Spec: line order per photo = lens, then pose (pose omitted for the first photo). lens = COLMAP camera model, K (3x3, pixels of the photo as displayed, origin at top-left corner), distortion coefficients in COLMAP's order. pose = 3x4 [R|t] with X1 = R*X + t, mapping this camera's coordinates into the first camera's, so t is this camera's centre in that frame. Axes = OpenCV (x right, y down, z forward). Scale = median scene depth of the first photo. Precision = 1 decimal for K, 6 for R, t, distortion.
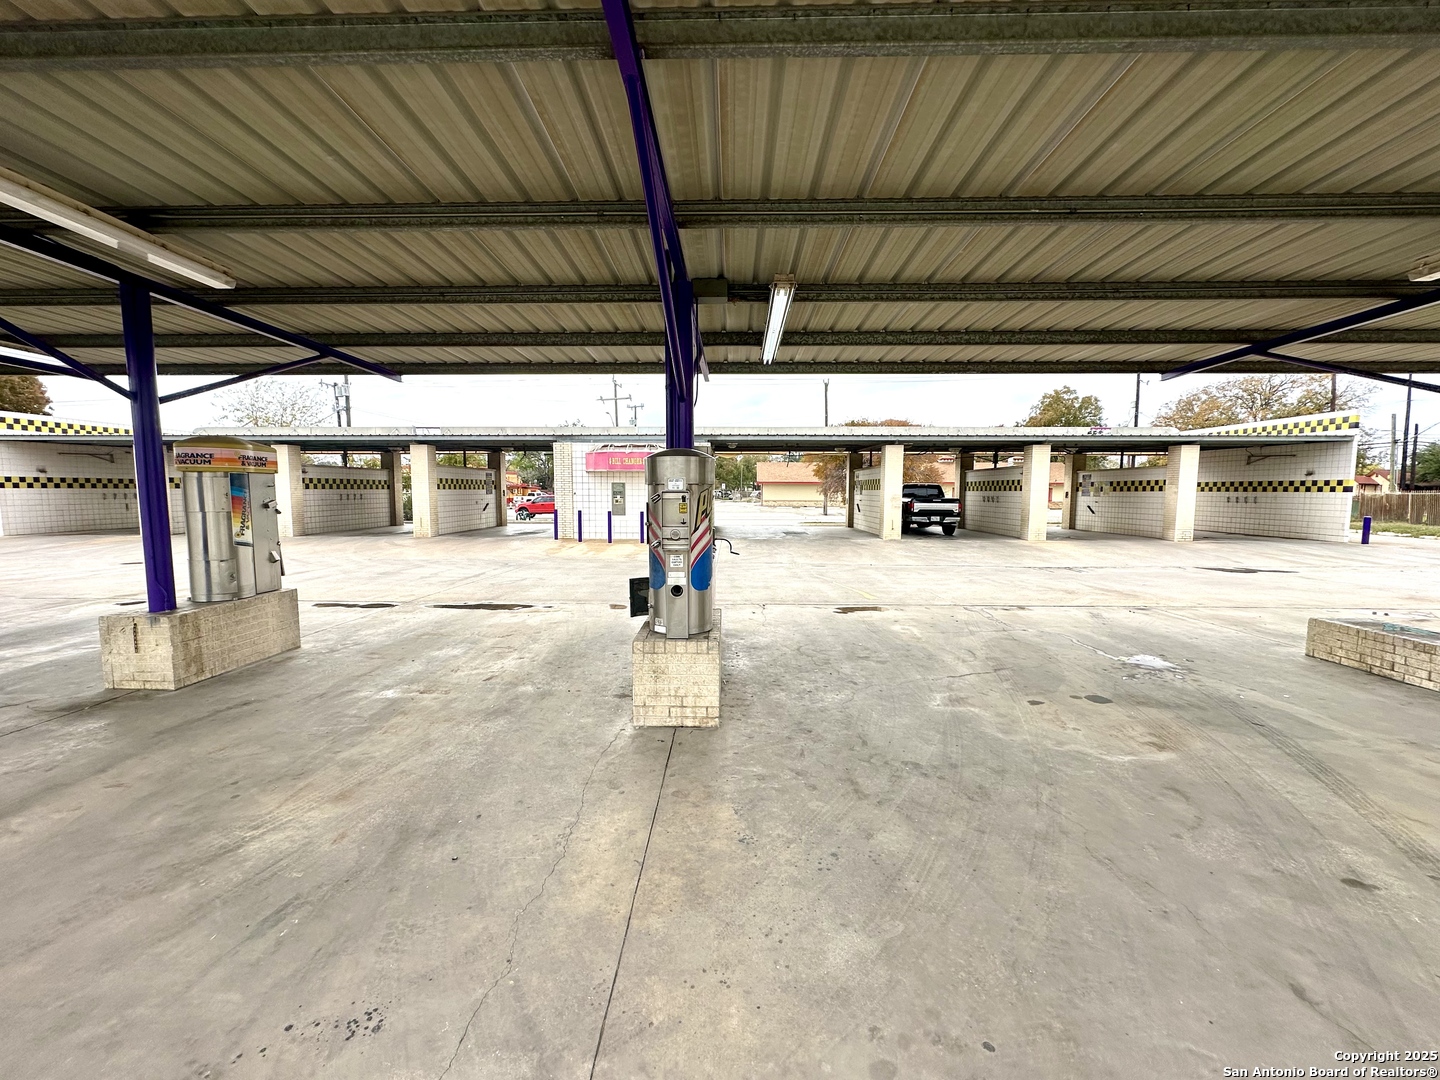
lens RADIAL K [[574.6, 0, 720.6], [0, 574.6, 539.5], [0, 0, 1]] dist [-0.001505, 0.000684]
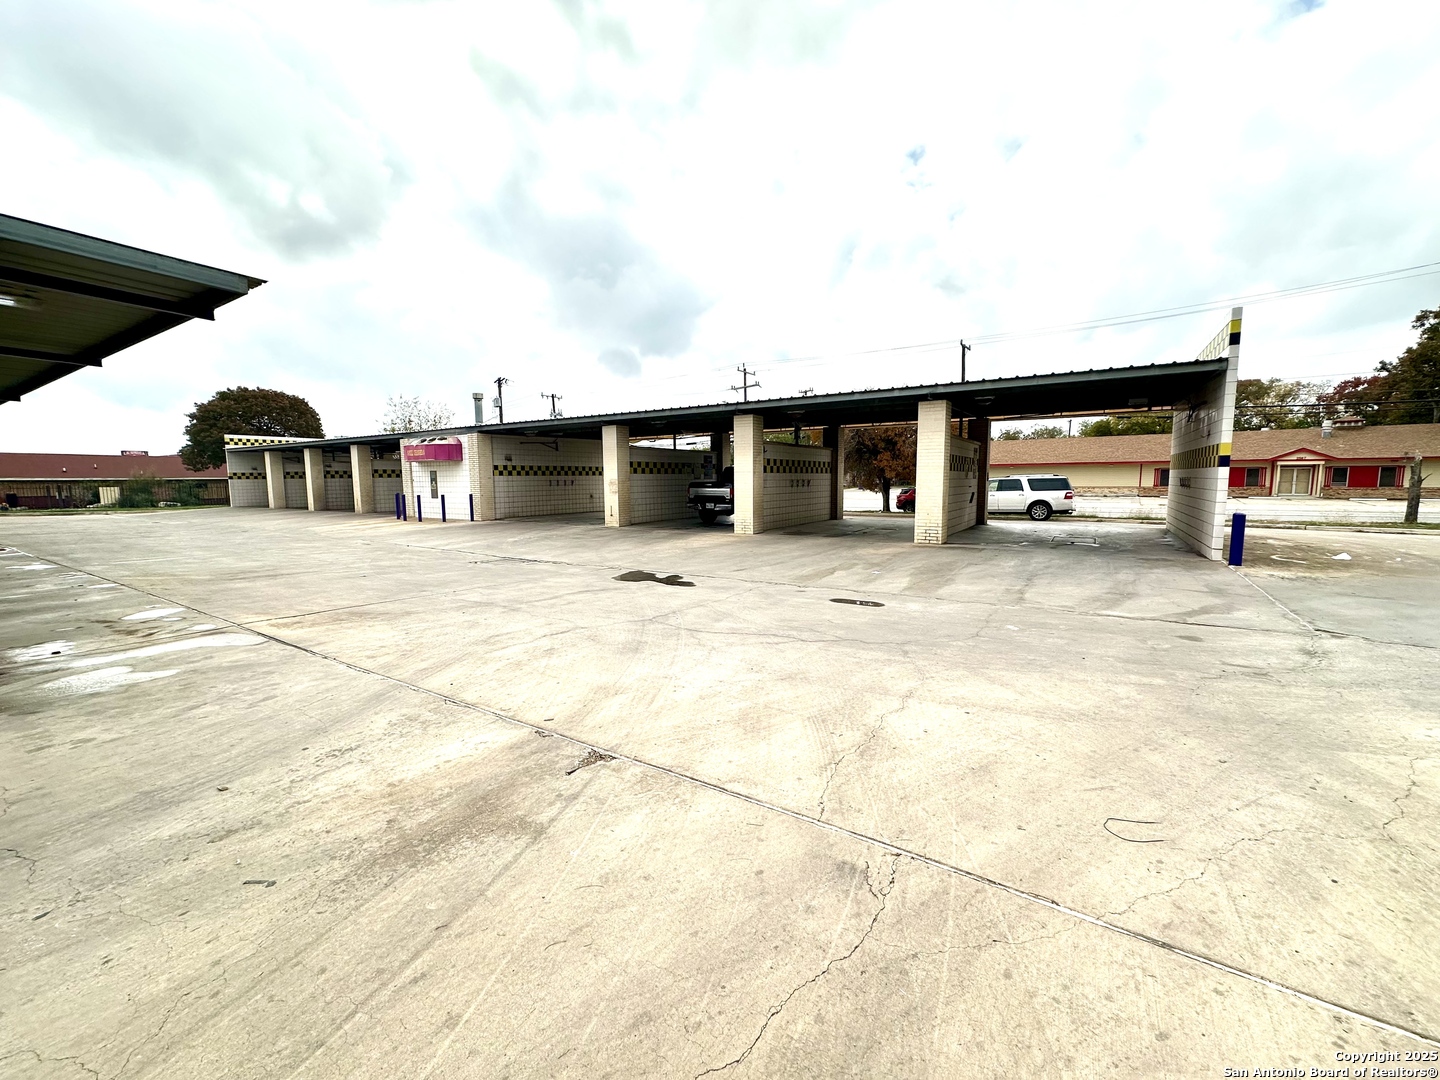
lens RADIAL K [[576.5, 0, 716.0], [0, 576.5, 538.7], [0, 0, 1]] dist [-0.002573, -0.000102]
pose [[0.853653, 0.048151, -0.518612, 0.829291], [-0.033457, 0.998731, 0.037656, -0.022746], [0.519767, -0.014794, 0.854180, 0.248578]]
